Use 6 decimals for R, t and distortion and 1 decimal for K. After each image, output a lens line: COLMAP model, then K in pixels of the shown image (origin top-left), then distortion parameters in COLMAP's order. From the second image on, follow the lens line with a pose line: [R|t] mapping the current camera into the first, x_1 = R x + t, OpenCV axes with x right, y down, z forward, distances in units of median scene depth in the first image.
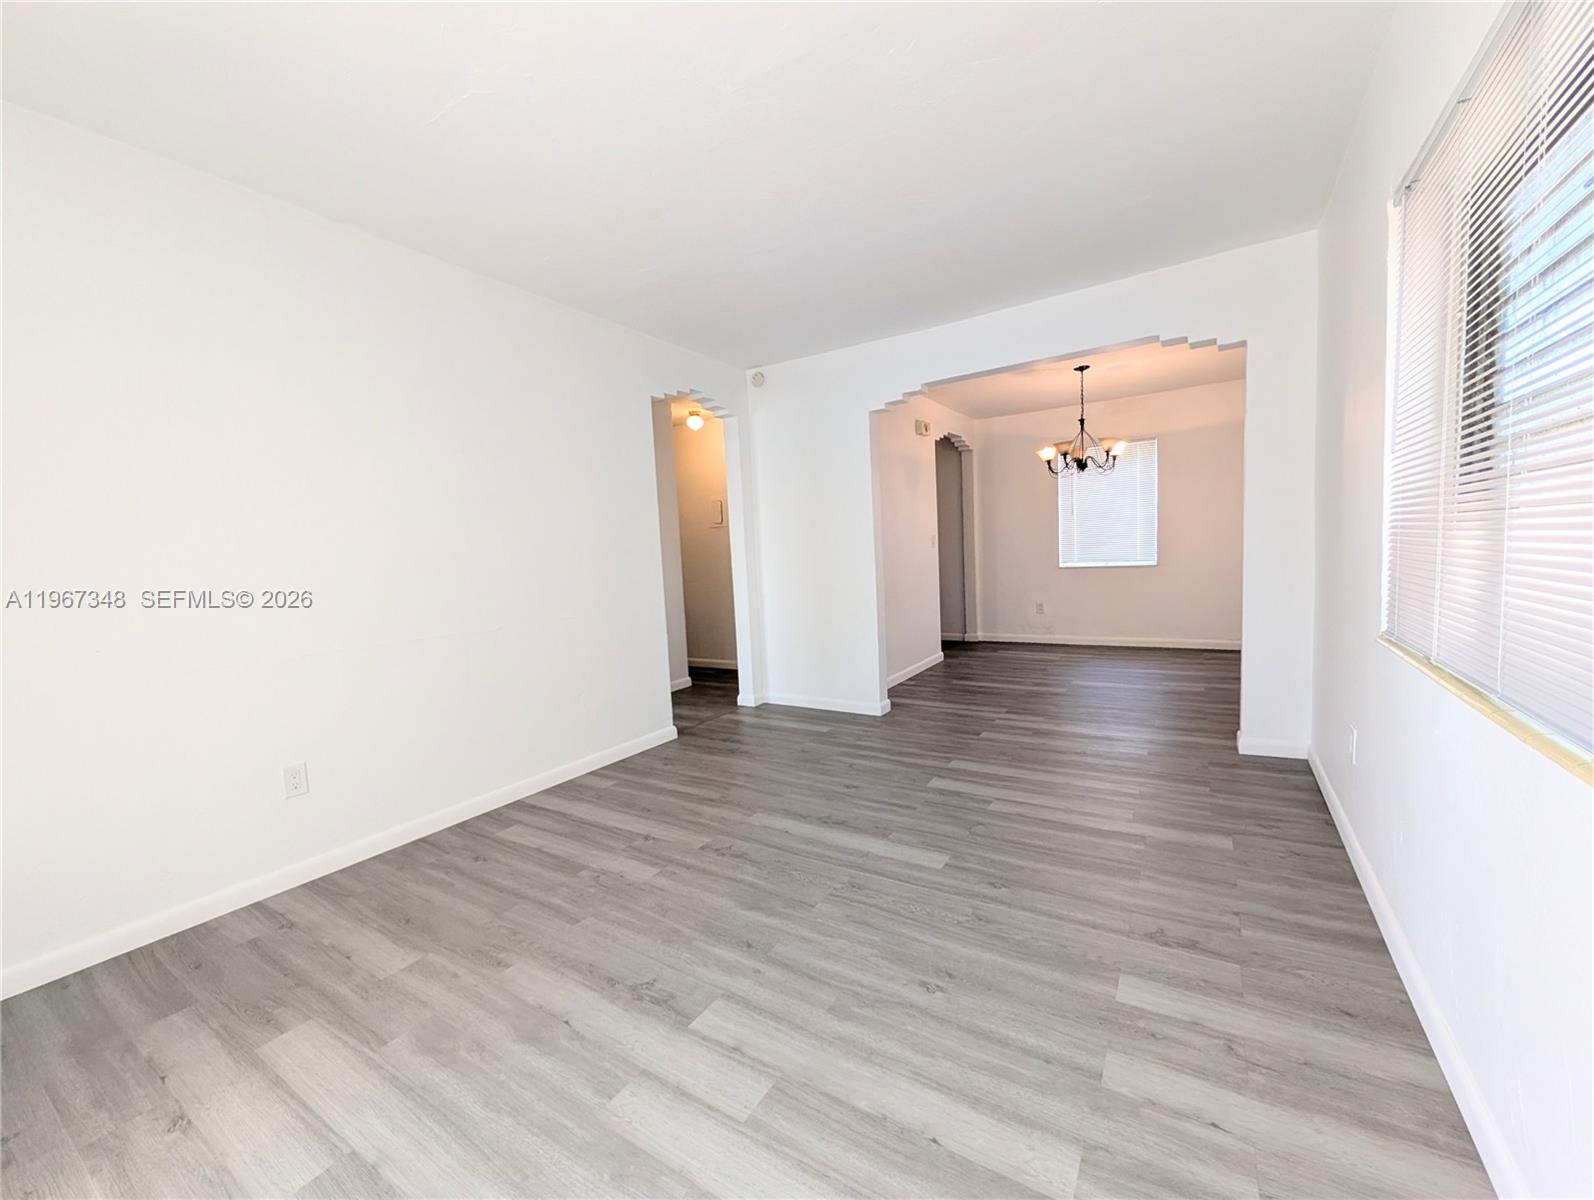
lens RADIAL K [[641.1, 0, 800.9], [0, 641.1, 604.0], [0, 0, 1]] dist [0.000483, -0.000021]
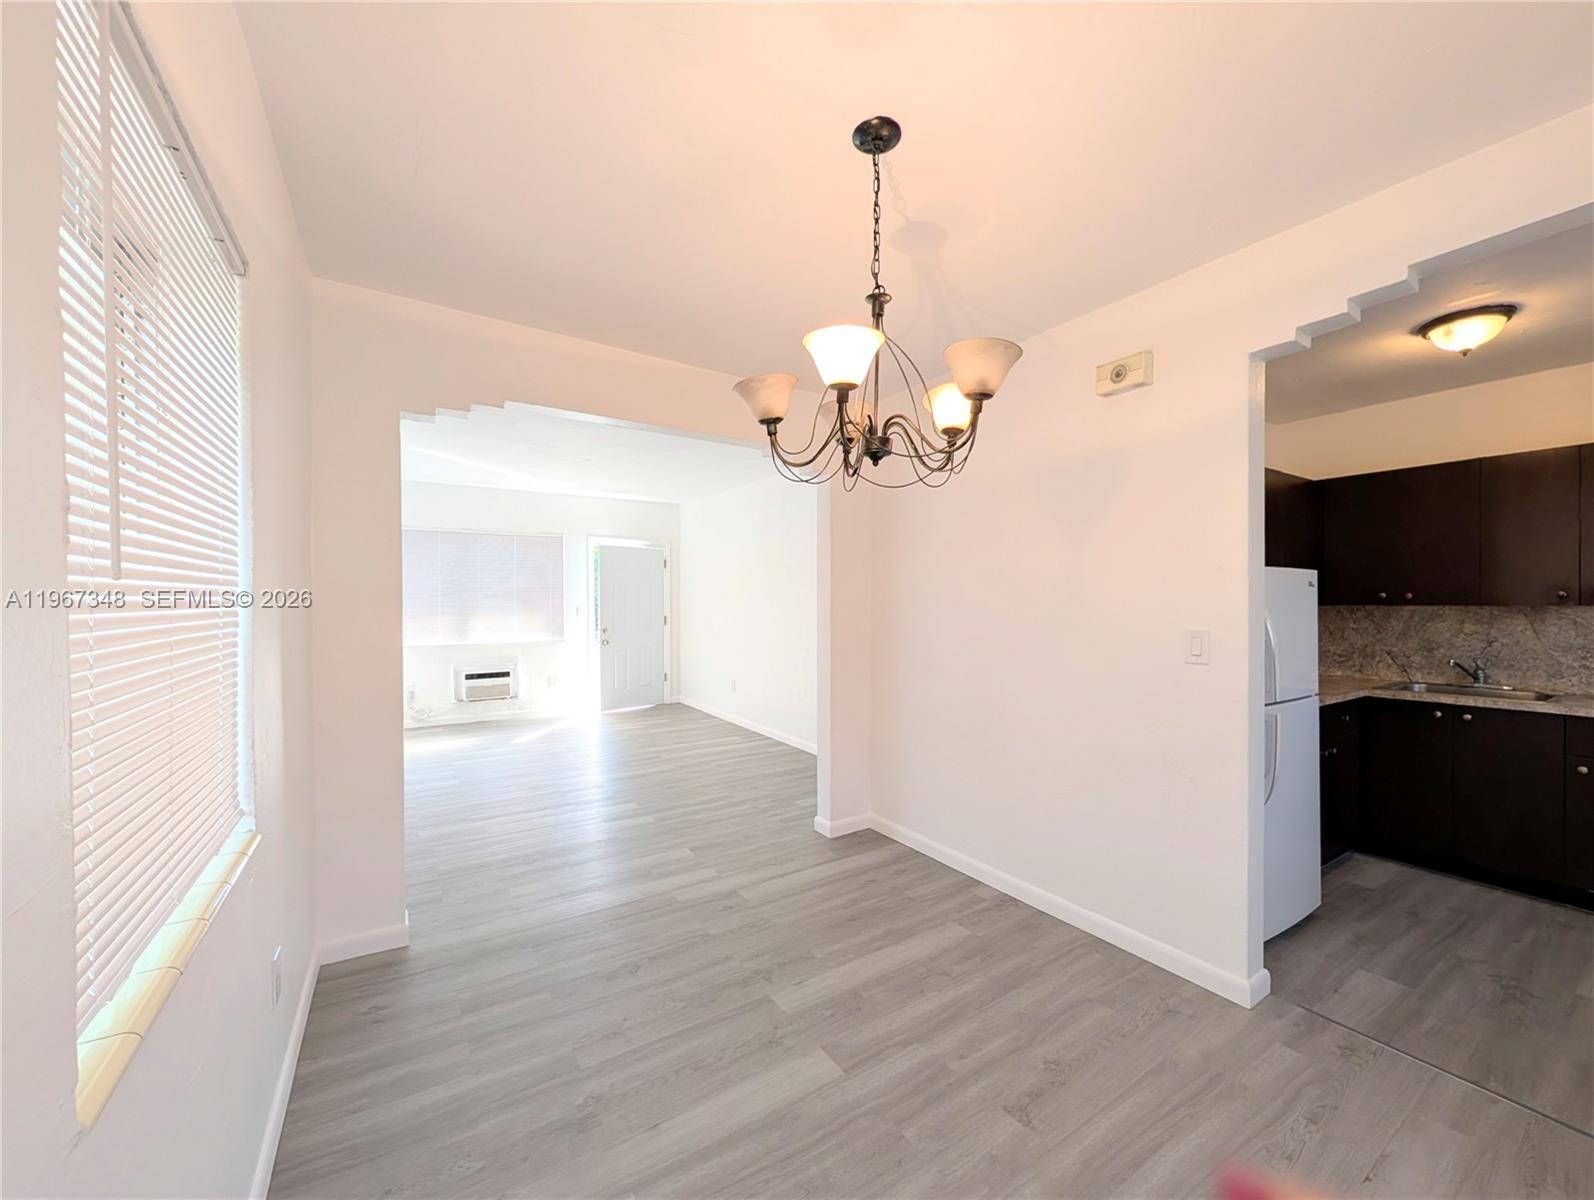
lens RADIAL K [[615.8, 0, 794.1], [0, 615.8, 605.9], [0, 0, 1]] dist [-0.000795, 0.000055]
pose [[-0.431128, 0.056671, -0.900509, 1.413011], [-0.059395, 0.994078, 0.090996, -0.322137], [0.900334, 0.092717, -0.425209, 2.124951]]
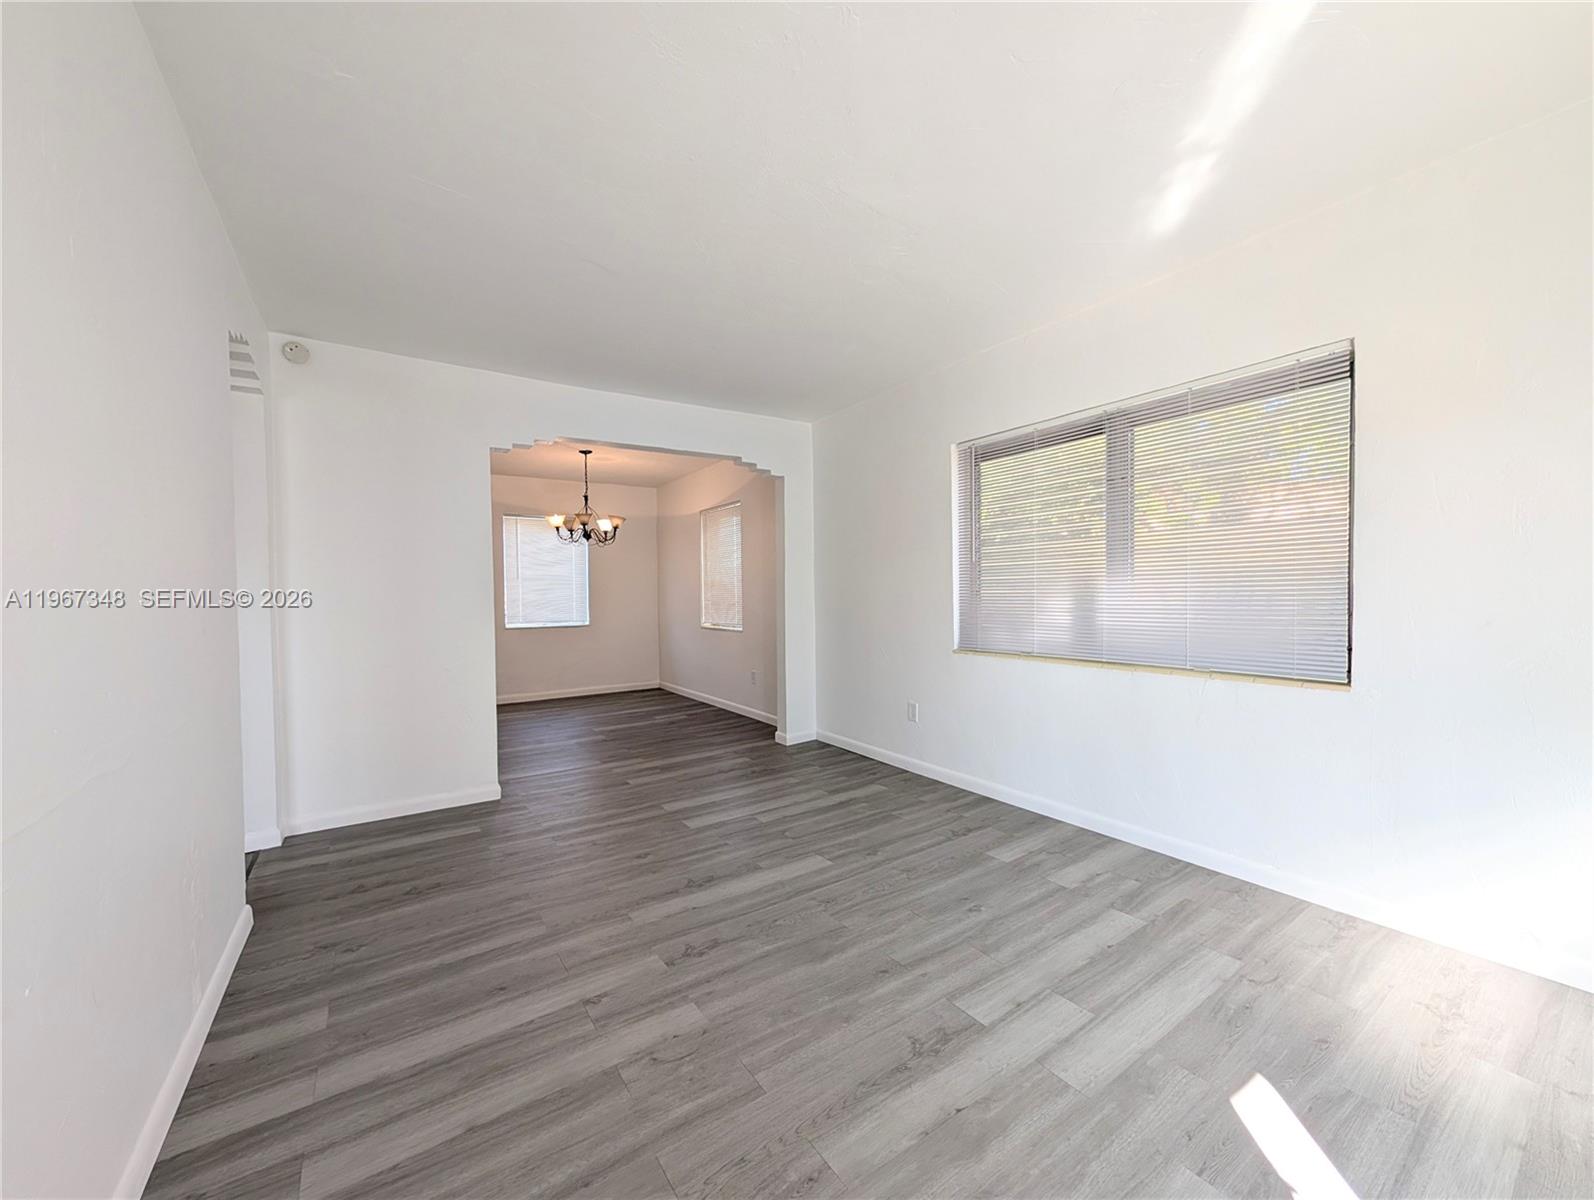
lens RADIAL K [[607.3, 0, 790.0], [0, 607.3, 604.0], [0, 0, 1]] dist [0.000317, -0.000010]
pose [[0.405869, 0.025923, 0.913564, -0.758212], [0.071711, 0.995612, -0.060110, -0.011926], [-0.911114, 0.089910, 0.402229, 0.488347]]
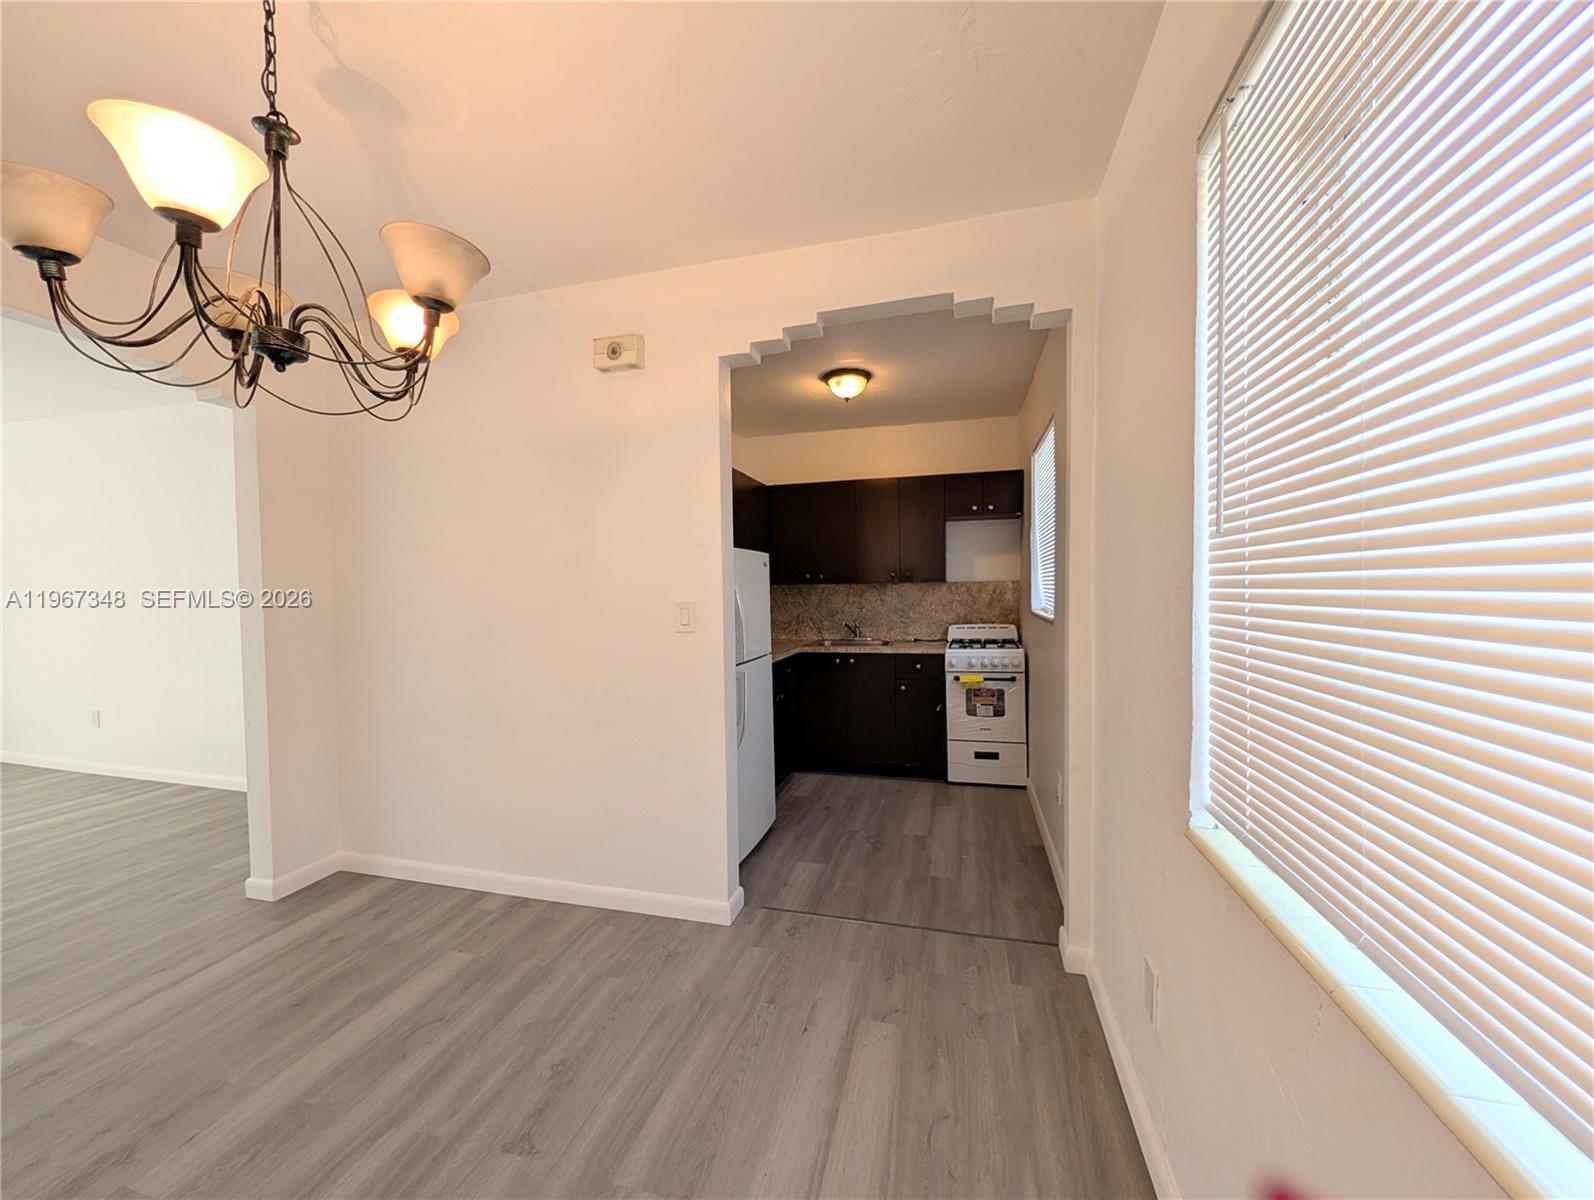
lens RADIAL K [[607.3, 0, 790.0], [0, 607.3, 604.0], [0, 0, 1]] dist [0.000317, -0.000010]
pose [[0.283405, 0.071036, -0.956366, 1.343949], [-0.088551, 0.994931, 0.047660, -0.301756], [0.954903, 0.071180, 0.288259, 2.151293]]
